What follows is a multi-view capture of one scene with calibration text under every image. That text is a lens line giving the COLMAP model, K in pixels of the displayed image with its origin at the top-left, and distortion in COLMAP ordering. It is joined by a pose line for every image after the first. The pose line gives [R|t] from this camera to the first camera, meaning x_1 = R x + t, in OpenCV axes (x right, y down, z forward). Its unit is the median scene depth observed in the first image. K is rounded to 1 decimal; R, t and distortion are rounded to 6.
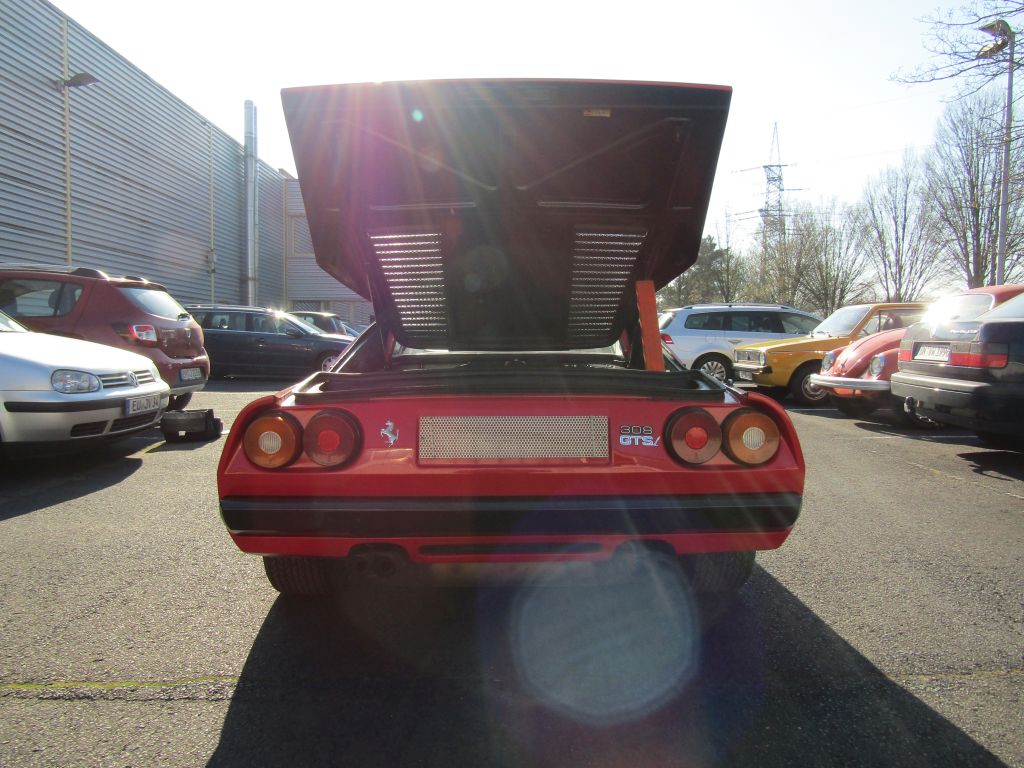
lens RADIAL K [[721.5, 0, 513.6], [0, 721.5, 381.2], [0, 0, 1]] dist [-0.008452, -0.007647]
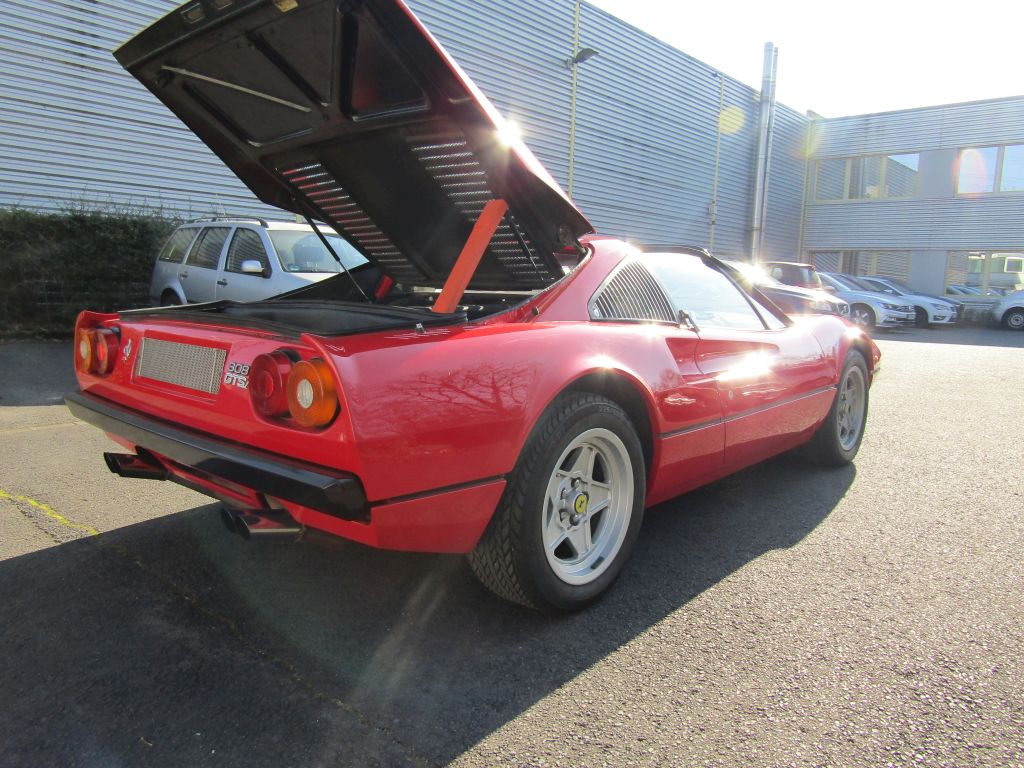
lens RADIAL K [[721.5, 0, 513.1], [0, 721.5, 386.1], [0, 0, 1]] dist [-0.008452, -0.007647]
pose [[0.732666, 0.108981, -0.671806, 0.096457], [-0.061710, 0.993668, 0.093894, -0.001361], [0.677785, -0.027336, 0.734752, 0.055349]]
